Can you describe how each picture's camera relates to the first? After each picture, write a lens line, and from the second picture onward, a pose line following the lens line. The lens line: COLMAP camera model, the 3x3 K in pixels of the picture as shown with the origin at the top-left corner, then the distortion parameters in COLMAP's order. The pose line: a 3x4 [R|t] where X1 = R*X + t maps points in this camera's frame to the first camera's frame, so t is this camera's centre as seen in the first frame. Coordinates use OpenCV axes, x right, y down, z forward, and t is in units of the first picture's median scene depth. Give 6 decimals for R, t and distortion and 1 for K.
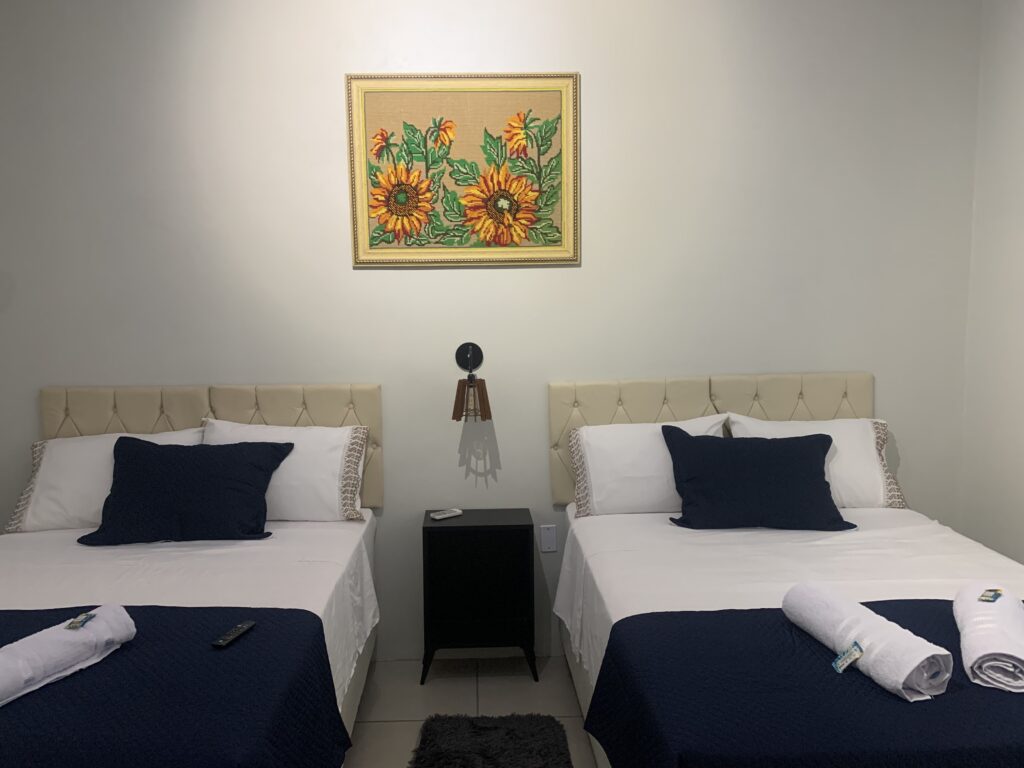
lens RADIAL K [[793.8, 0, 514.6], [0, 793.8, 381.4], [0, 0, 1]] dist [0.082479, -0.146274]
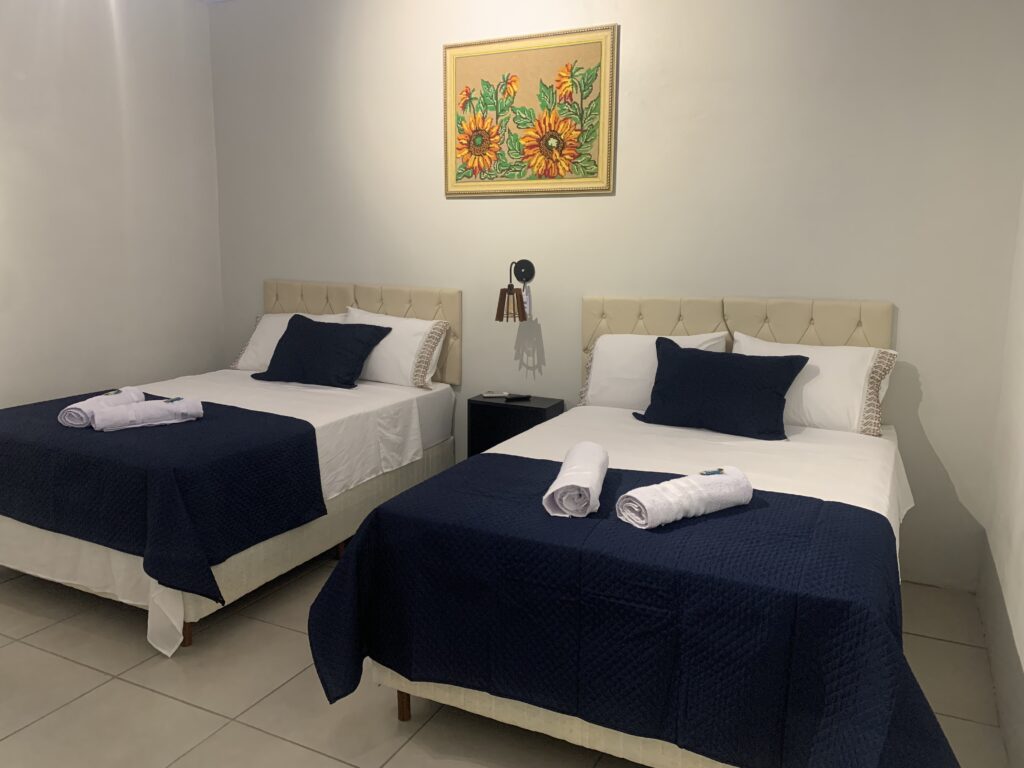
lens RADIAL K [[787.6, 0, 512.0], [0, 787.6, 384.0], [0, 0, 1]] dist [0.080154, -0.285771]
pose [[0.875297, 0.105168, -0.472012, 0.534734], [-0.071331, 0.993467, 0.089077, 0.036280], [0.478297, -0.044300, 0.877080, -0.088960]]
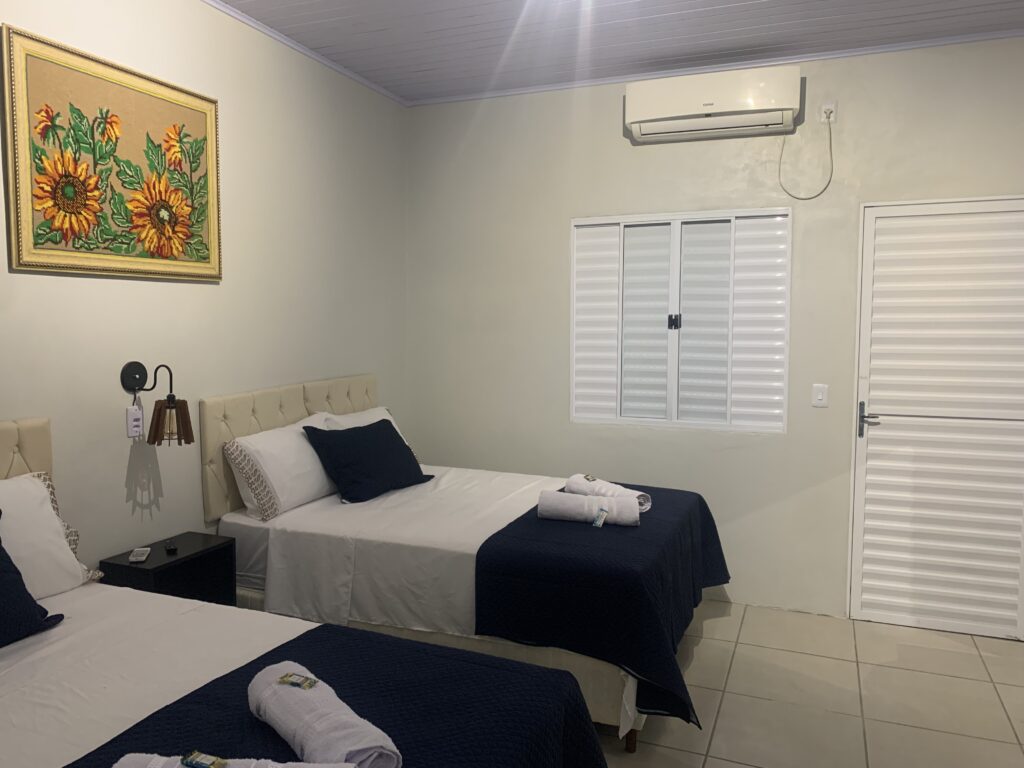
lens RADIAL K [[778.7, 0, 509.7], [0, 778.7, 373.0], [0, 0, 1]] dist [0.004962, 0.003213]
pose [[0.409753, -0.049195, 0.910869, -0.705954], [0.087996, 0.996020, 0.014209, -0.011459], [-0.907942, 0.074330, 0.412451, 0.256356]]
